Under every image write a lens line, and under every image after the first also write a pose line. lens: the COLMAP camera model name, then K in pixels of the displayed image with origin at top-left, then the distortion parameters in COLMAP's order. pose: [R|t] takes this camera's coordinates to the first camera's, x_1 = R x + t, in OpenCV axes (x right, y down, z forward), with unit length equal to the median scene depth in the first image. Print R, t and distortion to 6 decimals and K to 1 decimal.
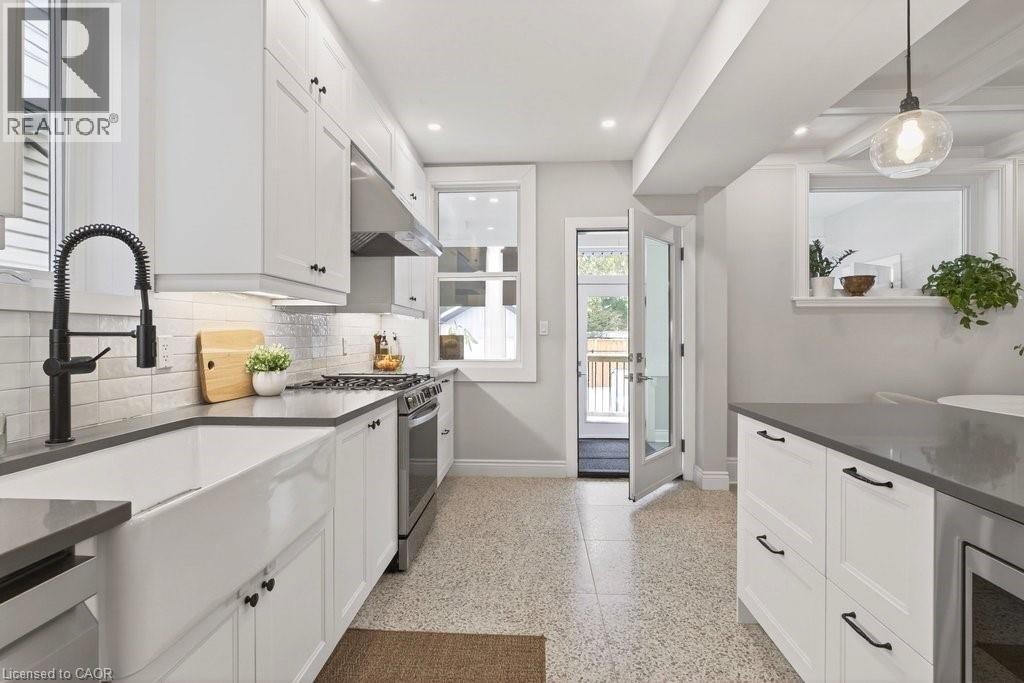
lens RADIAL K [[491.7, 0, 509.1], [0, 491.7, 338.2], [0, 0, 1]] dist [0.000182, -0.000045]
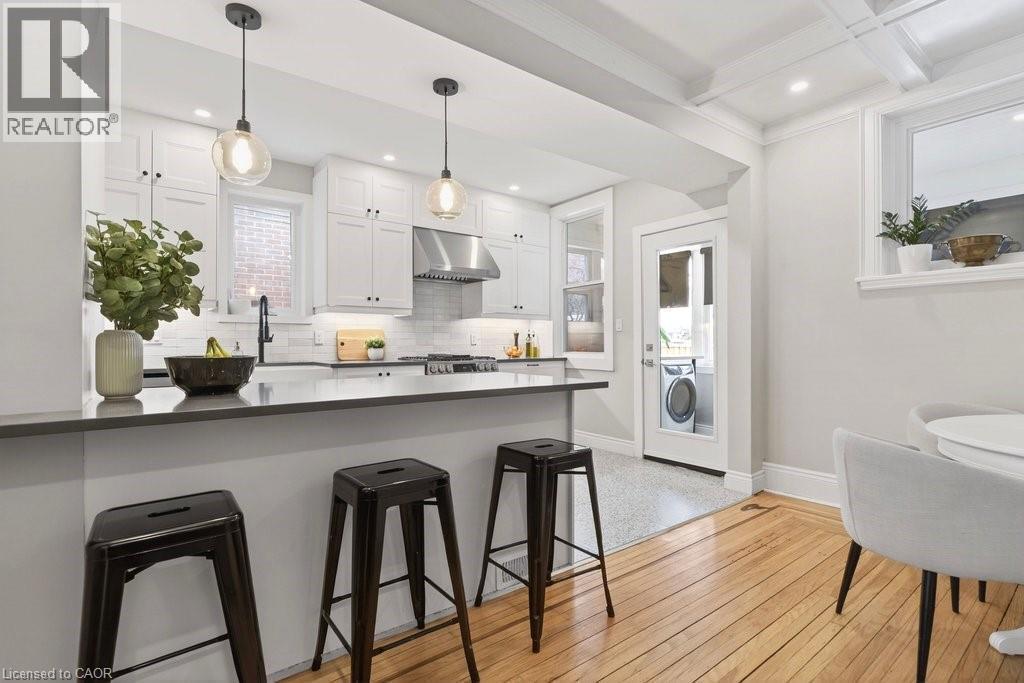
lens RADIAL K [[491.7, 0, 507.7], [0, 491.7, 346.0], [0, 0, 1]] dist [0.000182, -0.000045]
pose [[0.636518, 0.006183, -0.771237, 1.137974], [-0.002811, 0.999980, 0.005698, 0.032694], [0.771257, -0.001459, 0.636523, 0.076841]]
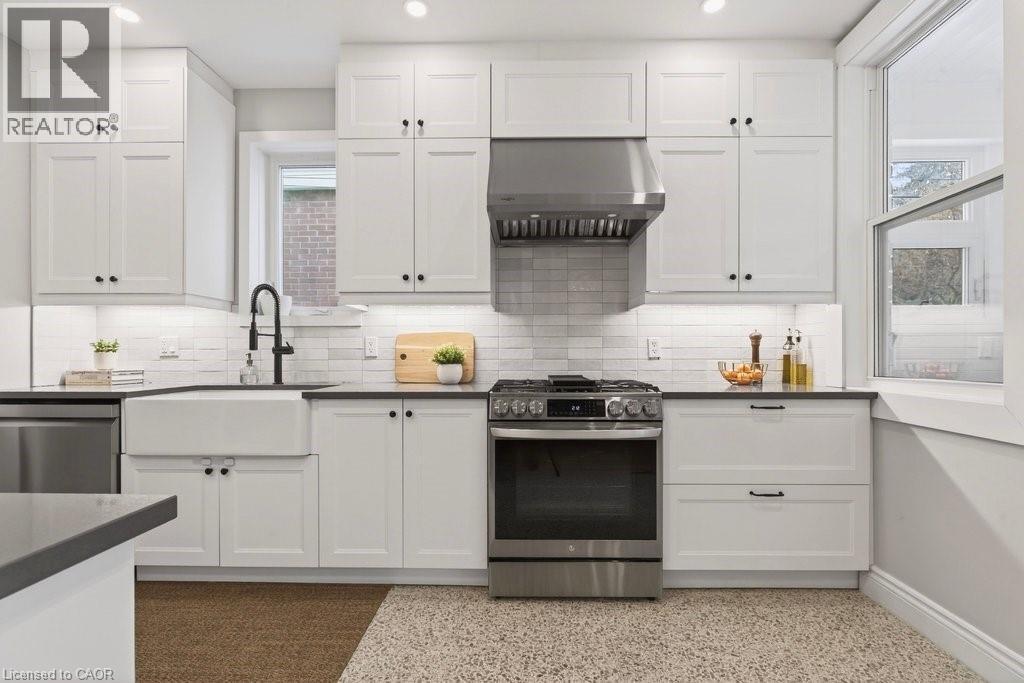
lens RADIAL K [[464.5, 0, 517.0], [0, 464.5, 355.0], [0, 0, 1]] dist [0.001957, -0.001472]
pose [[0.027450, 0.002289, -0.999621, 0.531760], [-0.002890, 0.999993, 0.002210, 0.030543], [0.999619, 0.002828, 0.027456, 0.869816]]
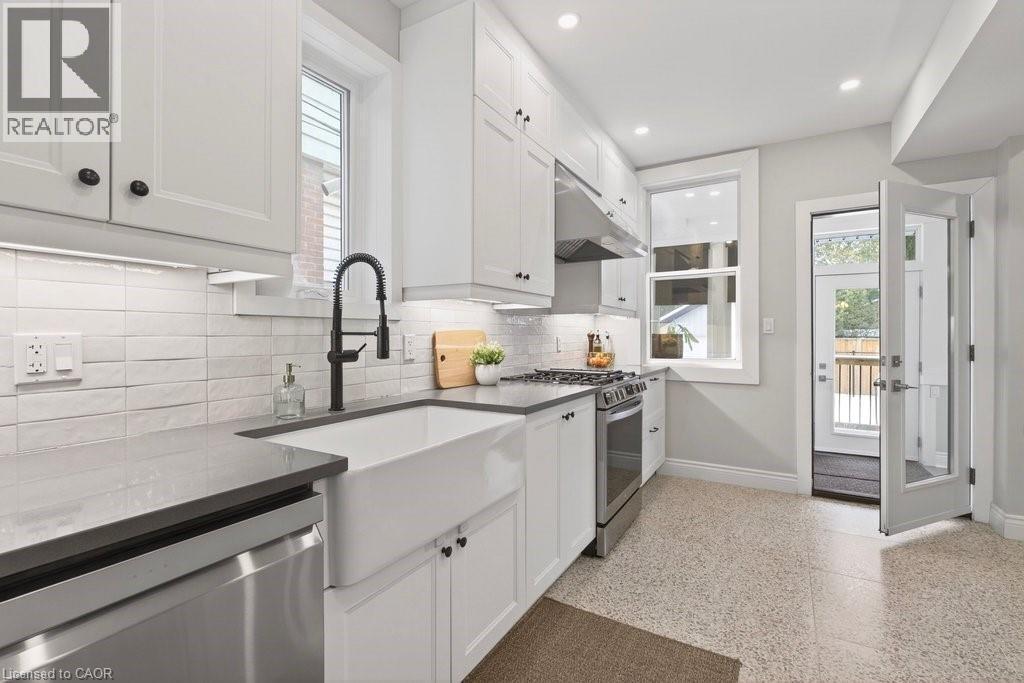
lens RADIAL K [[464.5, 0, 510.0], [0, 464.5, 336.6], [0, 0, 1]] dist [0.001957, -0.001472]
pose [[0.888118, 0.001310, -0.459614, 0.059424], [-0.001796, 0.999998, -0.000621, 0.000100], [0.459612, 0.001377, 0.888119, 0.019344]]
